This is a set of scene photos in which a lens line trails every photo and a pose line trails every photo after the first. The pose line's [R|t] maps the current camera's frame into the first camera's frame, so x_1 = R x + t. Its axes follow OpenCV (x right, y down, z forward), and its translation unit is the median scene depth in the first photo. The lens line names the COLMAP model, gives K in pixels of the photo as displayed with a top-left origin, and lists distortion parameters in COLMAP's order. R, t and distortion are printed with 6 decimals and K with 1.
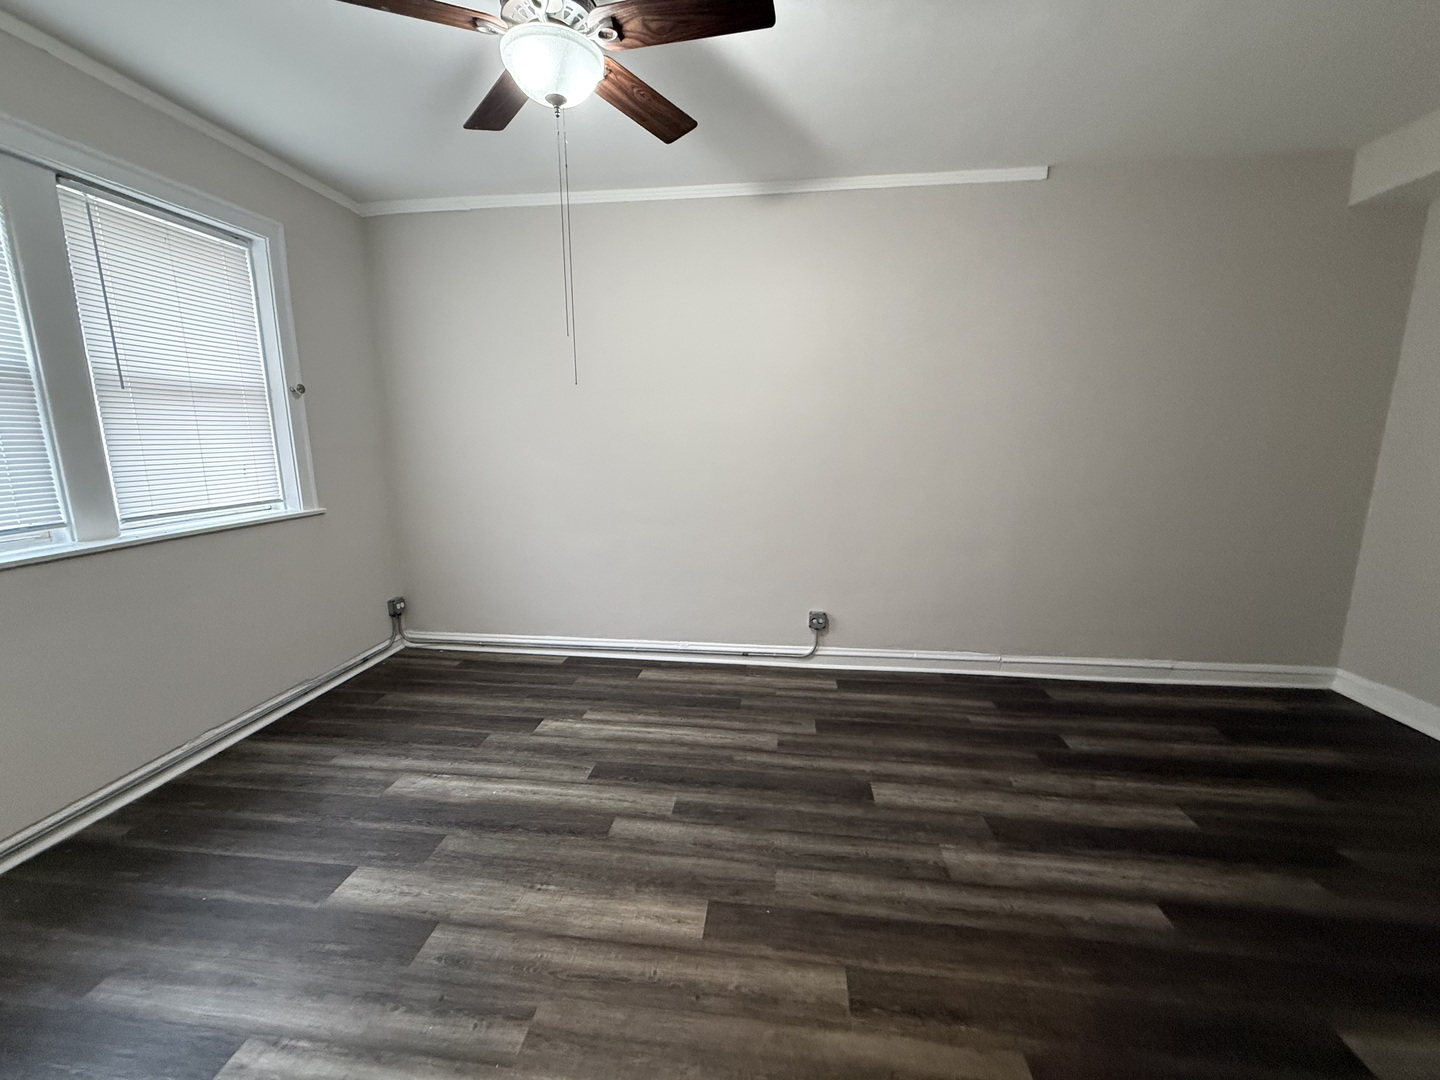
lens RADIAL K [[571.2, 0, 718.8], [0, 571.2, 541.1], [0, 0, 1]] dist [0.000651, 0.000118]
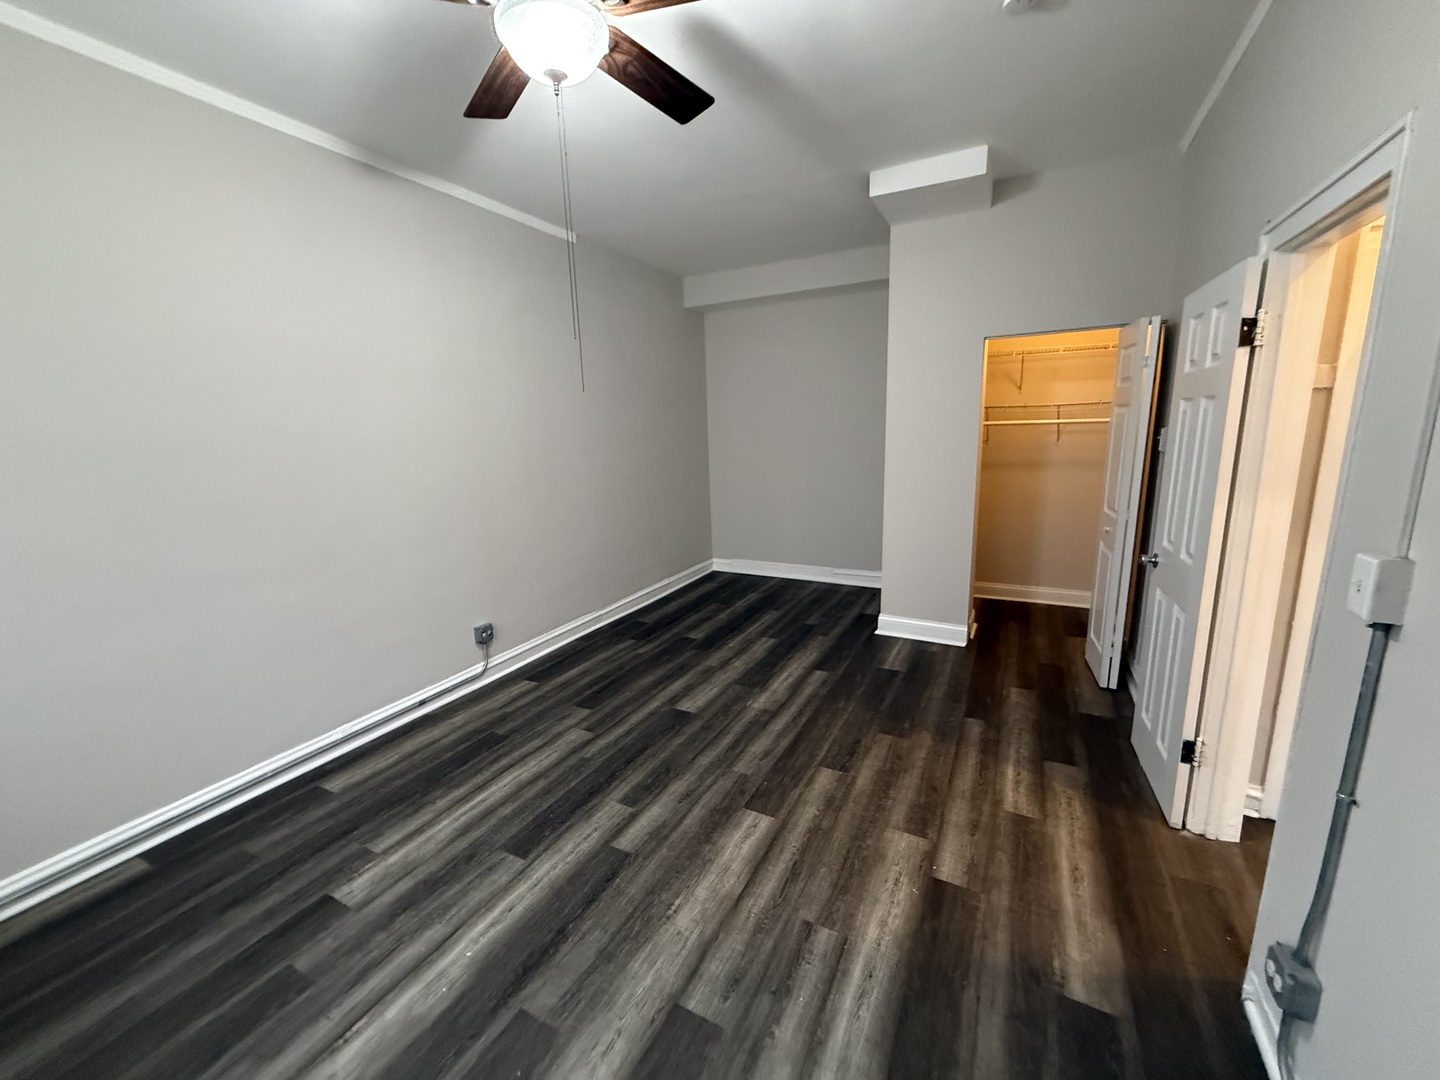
lens RADIAL K [[571.2, 0, 720.0], [0, 571.2, 538.7], [0, 0, 1]] dist [0.000651, 0.000118]
pose [[0.357379, -0.187326, 0.914980, -0.778555], [0.200361, 0.972247, 0.120792, -0.077906], [-0.912215, 0.140158, 0.384994, 0.347030]]
